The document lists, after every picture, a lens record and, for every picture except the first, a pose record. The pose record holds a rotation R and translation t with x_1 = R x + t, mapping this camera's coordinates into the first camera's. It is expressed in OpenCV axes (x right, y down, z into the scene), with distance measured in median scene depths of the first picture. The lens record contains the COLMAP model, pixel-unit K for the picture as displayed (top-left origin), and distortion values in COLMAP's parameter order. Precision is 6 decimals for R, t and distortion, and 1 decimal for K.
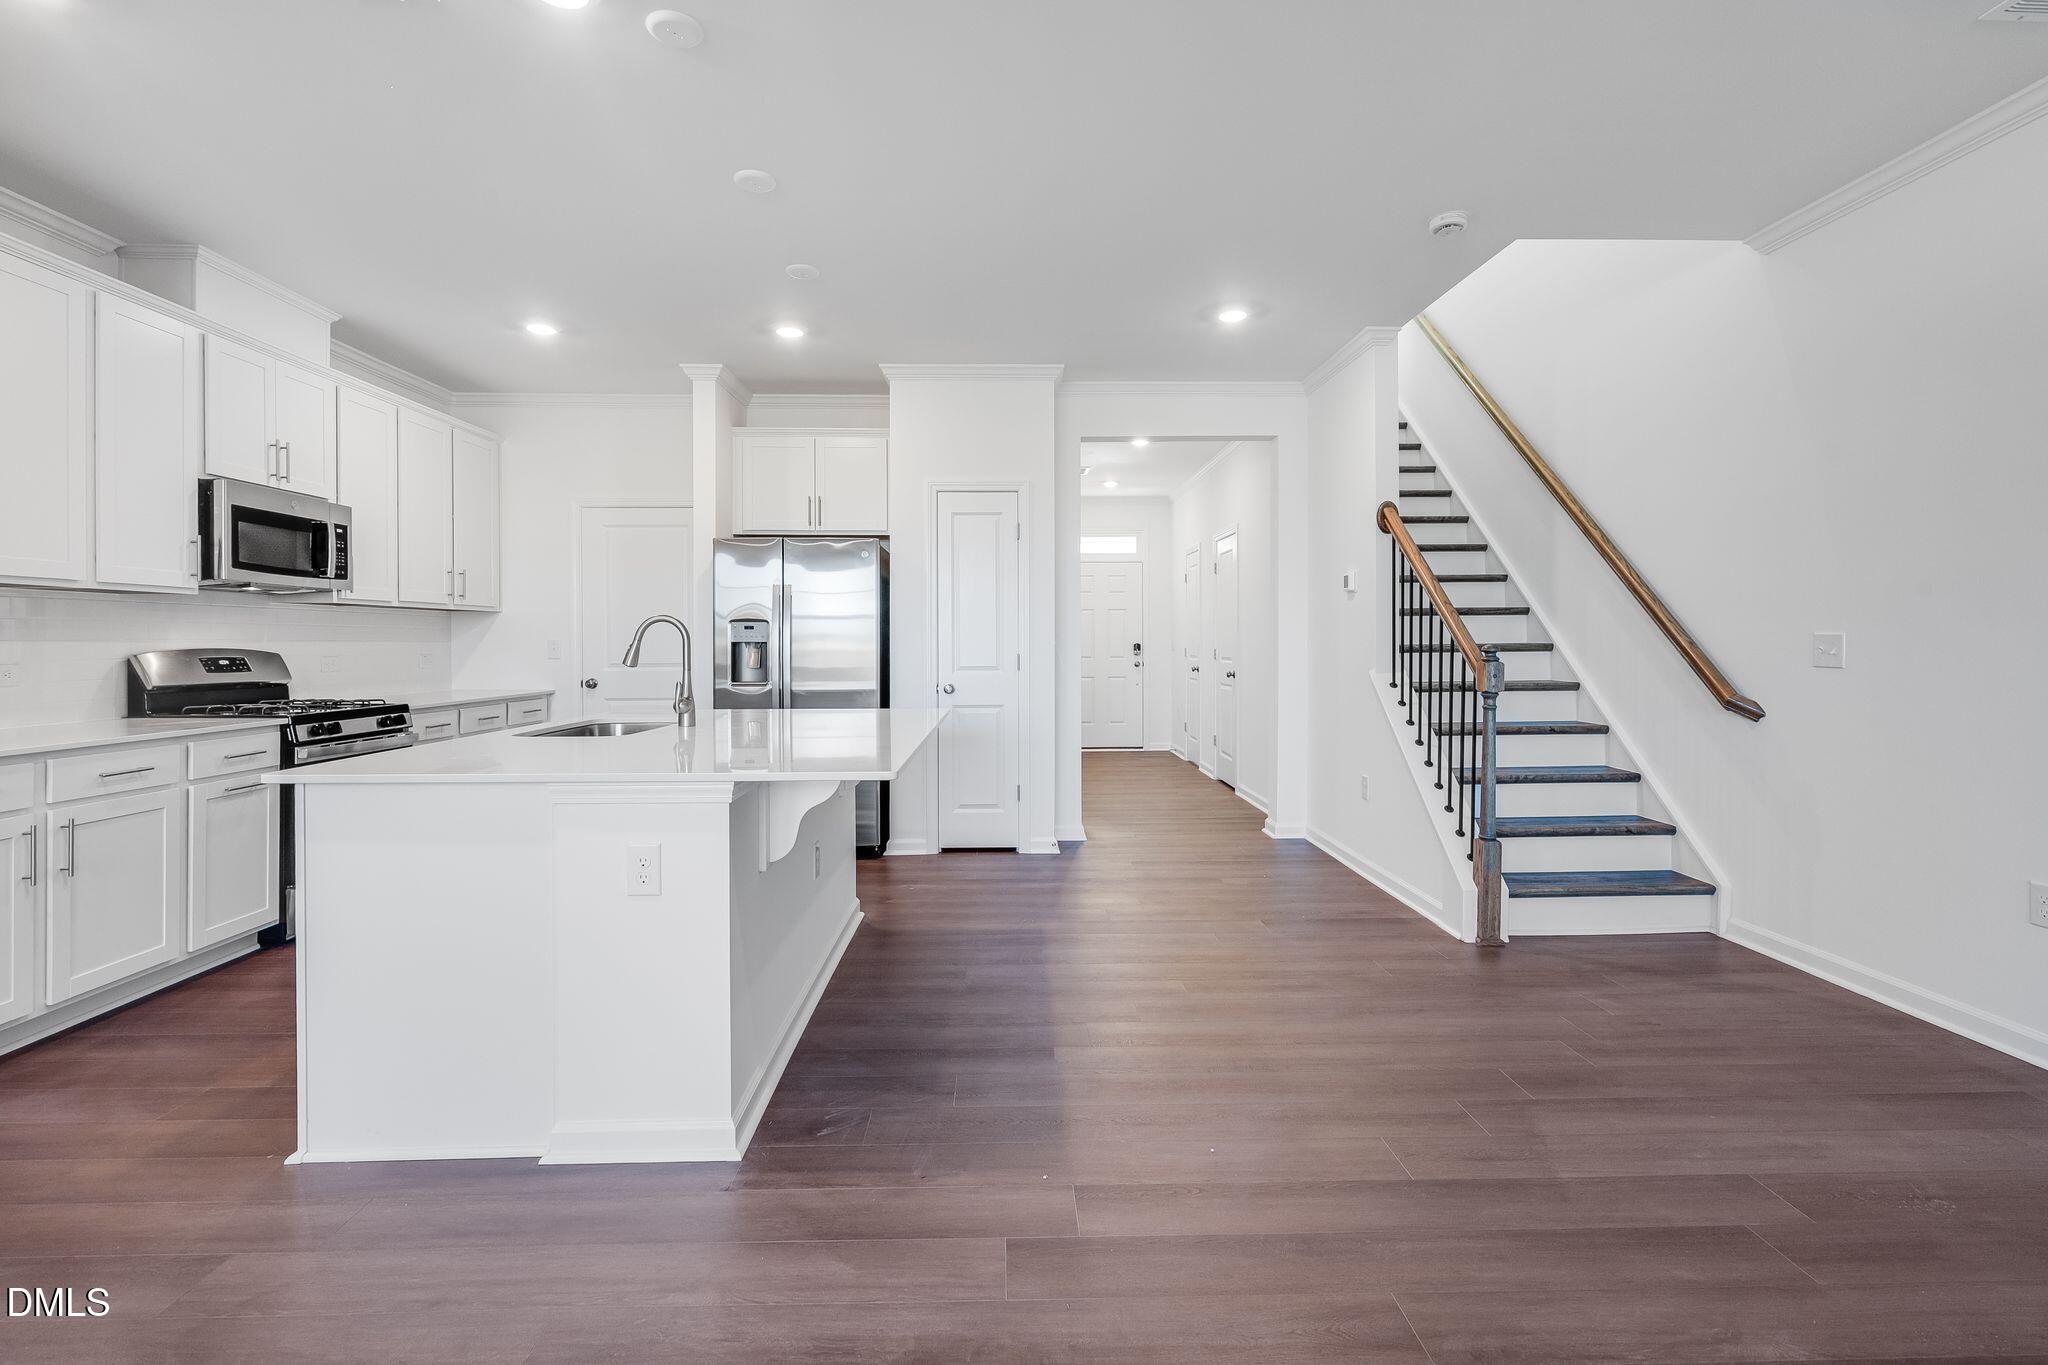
lens RADIAL K [[955.9, 0, 1025.4], [0, 955.9, 645.2], [0, 0, 1]] dist [-0.000208, 0.000240]
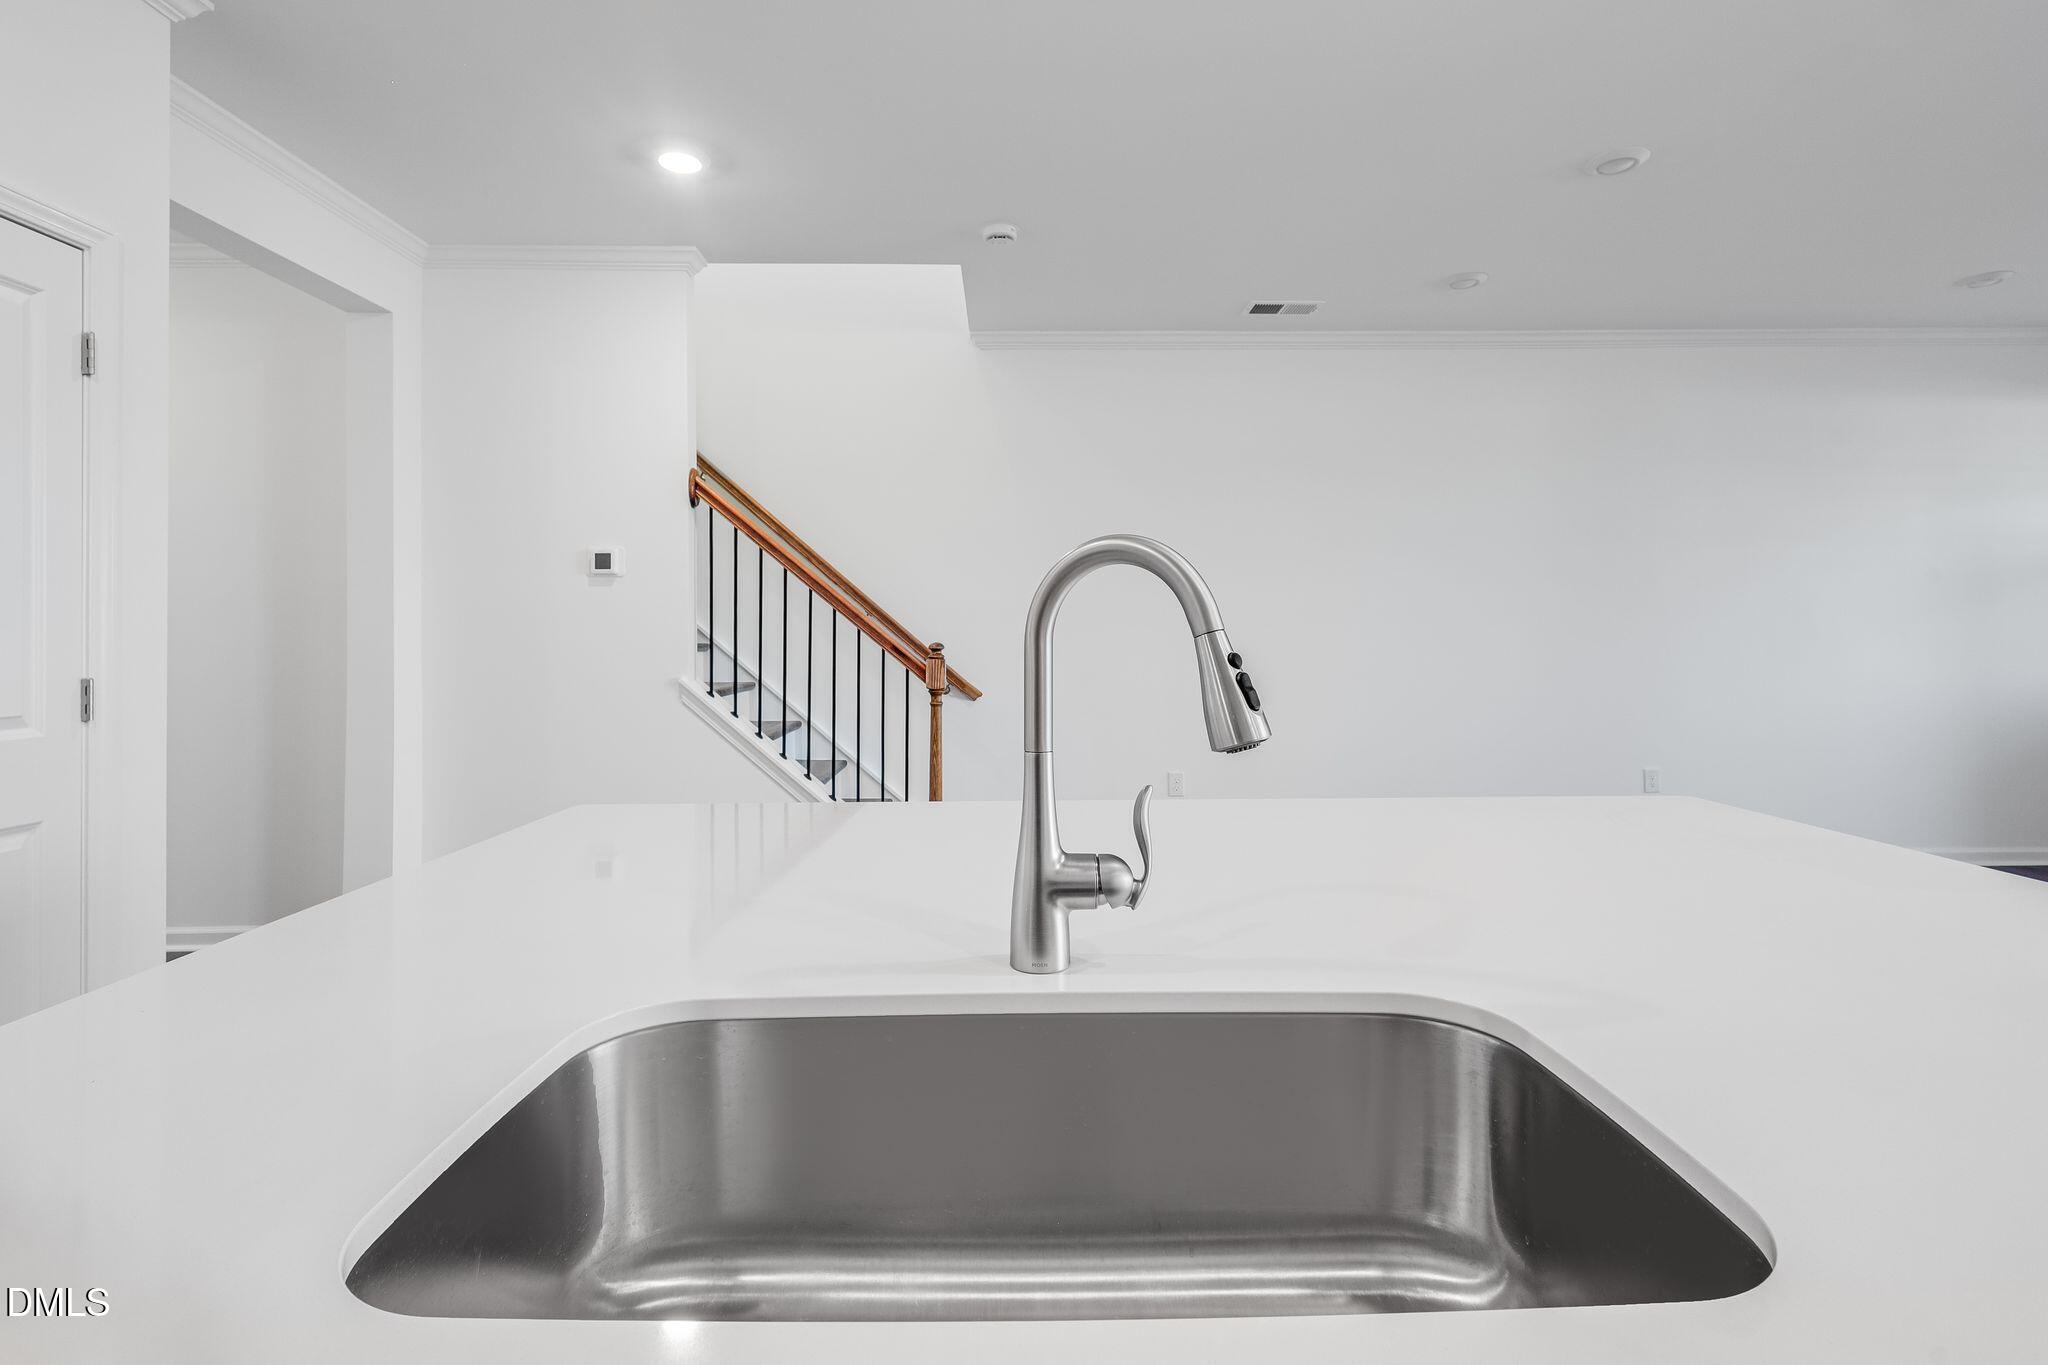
lens RADIAL K [[965.7, 0, 1022.7], [0, 965.7, 637.0], [0, 0, 1]] dist [0.000260, -0.000026]
pose [[0.007931, -0.000053, 0.999969, -0.463235], [0.007818, 0.999969, -0.000009, -0.005019], [-0.999938, 0.007818, 0.007932, 0.750791]]
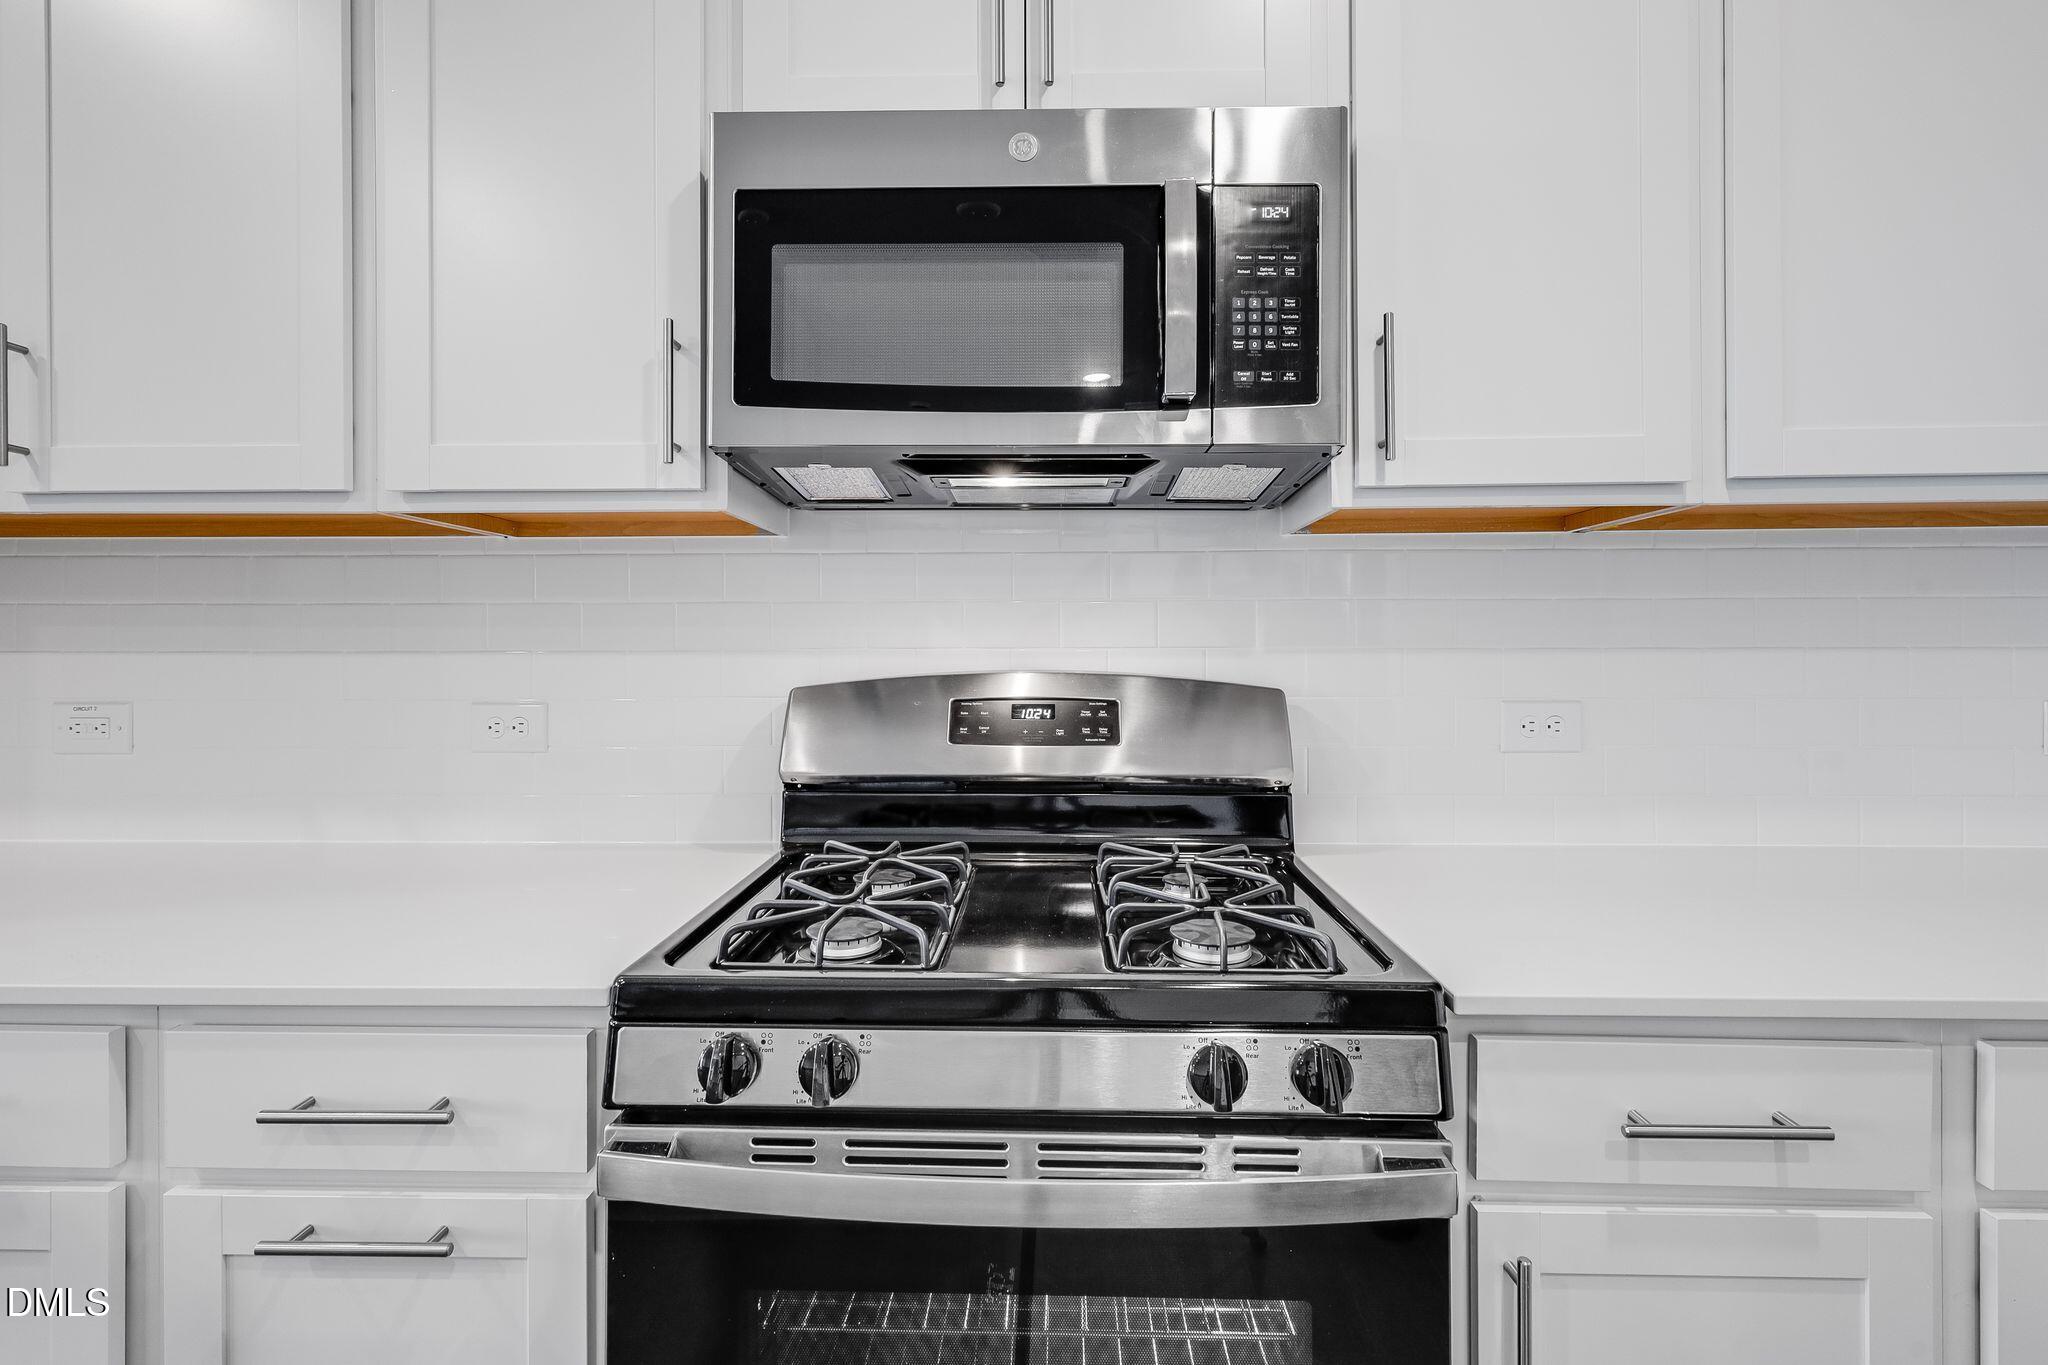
lens RADIAL K [[943.1, 0, 1032.8], [0, 943.1, 653.5], [0, 0, 1]] dist [0.000777, 0.000188]
pose [[-0.052862, 0.002618, -0.998598, -0.457166], [-0.000224, 0.999997, 0.002633, -0.004298], [0.998602, 0.000363, -0.052861, 0.930873]]
